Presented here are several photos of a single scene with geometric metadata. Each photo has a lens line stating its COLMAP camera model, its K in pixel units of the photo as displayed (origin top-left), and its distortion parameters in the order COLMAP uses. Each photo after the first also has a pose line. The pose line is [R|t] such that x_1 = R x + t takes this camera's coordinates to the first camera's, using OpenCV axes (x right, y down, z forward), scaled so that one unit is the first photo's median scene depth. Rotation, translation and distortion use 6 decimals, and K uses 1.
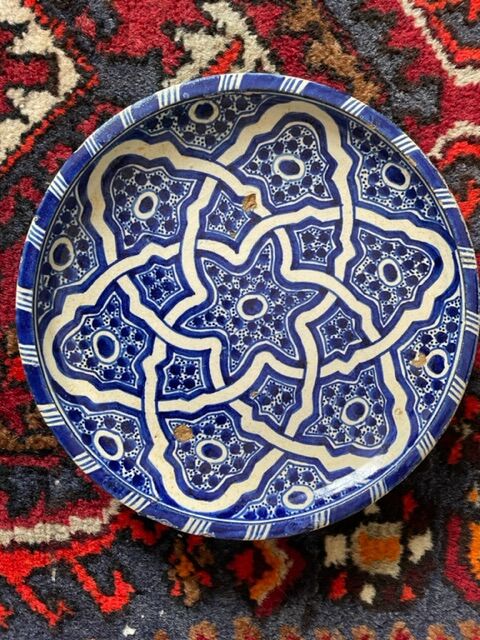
lens RADIAL K [[485.6, 0, 242.7], [0, 485.6, 323.4], [0, 0, 1]] dist [0.073943, -0.138999]
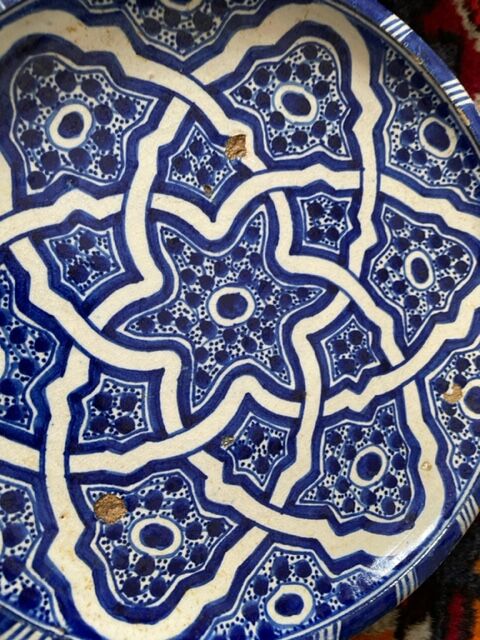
lens RADIAL K [[485.6, 0, 242.9], [0, 485.6, 314.9], [0, 0, 1]] dist [0.073943, -0.138999]
pose [[0.971991, 0.057421, 0.227895, -0.113272], [-0.048193, 0.997785, -0.045854, 0.007220], [-0.230023, 0.033587, 0.972605, 0.363389]]
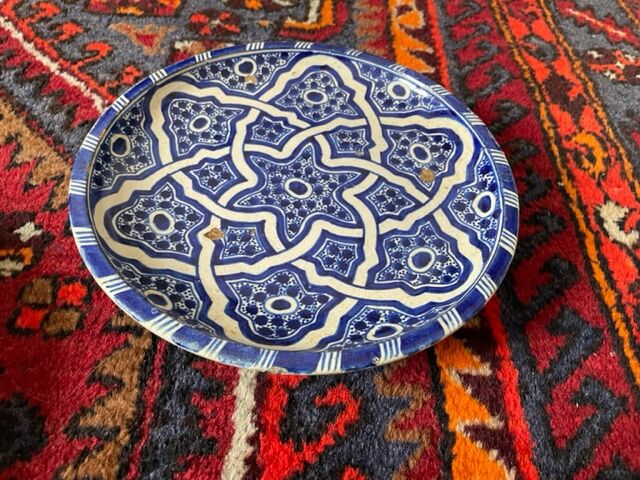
lens RADIAL K [[485.6, 0, 314.4], [0, 485.6, 240.6], [0, 0, 1]] dist [0.073943, -0.138999]
pose [[-0.614296, -0.696017, 0.371755, -0.472981], [0.782804, -0.478259, 0.398103, -0.480506], [-0.099291, 0.535564, 0.838637, 0.173428]]
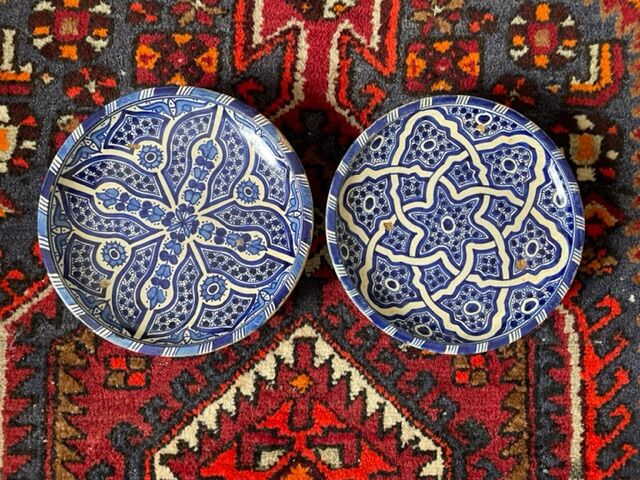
lens RADIAL K [[485.6, 0, 315.6], [0, 485.6, 238.7], [0, 0, 1]] dist [0.073943, -0.138999]
pose [[0.004004, -0.999524, -0.030586, 0.021706], [0.999991, 0.003963, 0.001373, -0.509449], [-0.001252, -0.030591, 0.999531, -0.742629]]
